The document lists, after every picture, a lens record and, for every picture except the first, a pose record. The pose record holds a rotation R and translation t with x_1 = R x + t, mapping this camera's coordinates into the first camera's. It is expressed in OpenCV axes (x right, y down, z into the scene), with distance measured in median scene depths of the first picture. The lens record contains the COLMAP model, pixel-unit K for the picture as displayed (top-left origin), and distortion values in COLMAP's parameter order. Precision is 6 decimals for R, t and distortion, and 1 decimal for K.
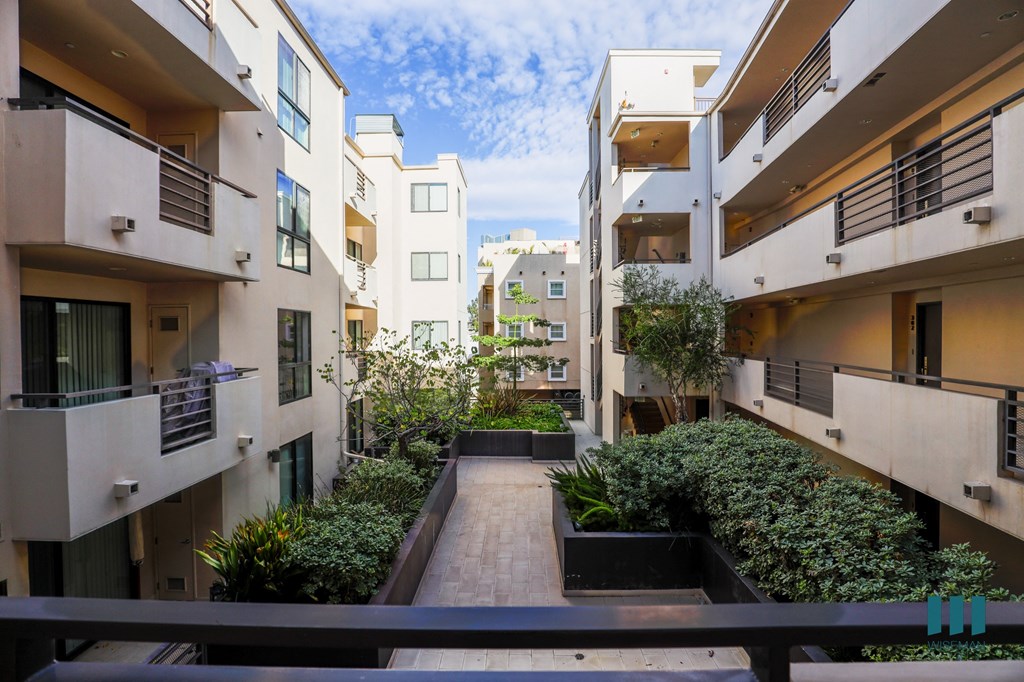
lens RADIAL K [[463.6, 0, 513.0], [0, 463.6, 340.9], [0, 0, 1]] dist [-0.011798, 0.000802]
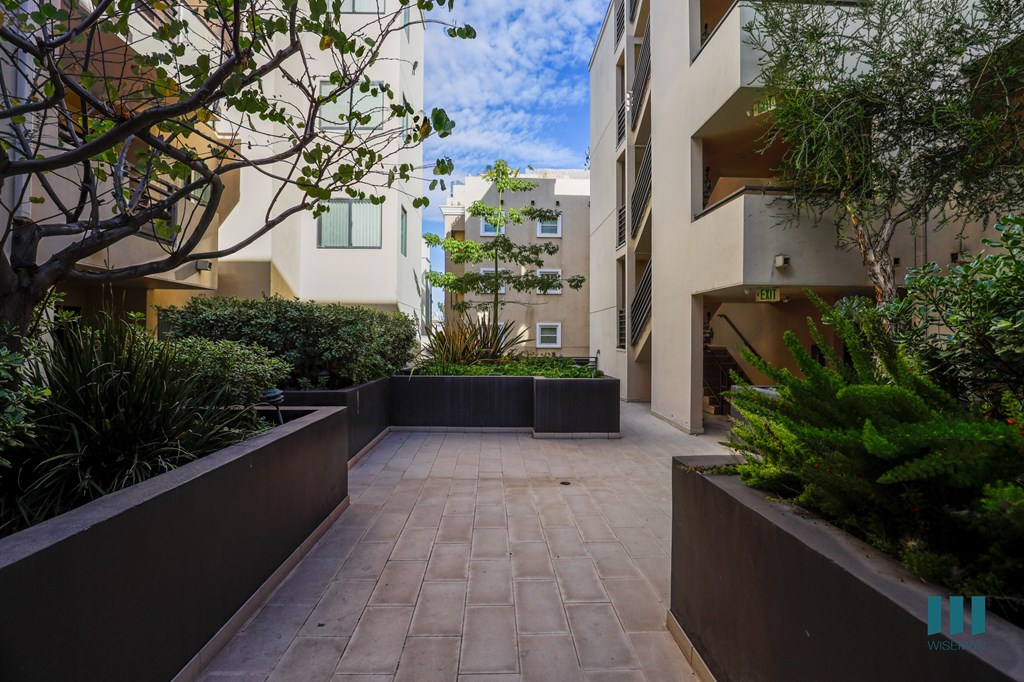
lens RADIAL K [[463.6, 0, 511.2], [0, 463.6, 340.0], [0, 0, 1]] dist [-0.011798, 0.000802]
pose [[0.998465, 0.009483, 0.054560, -0.013118], [-0.008713, 0.999859, -0.014332, 0.194445], [-0.054688, 0.013835, 0.998408, 0.592828]]
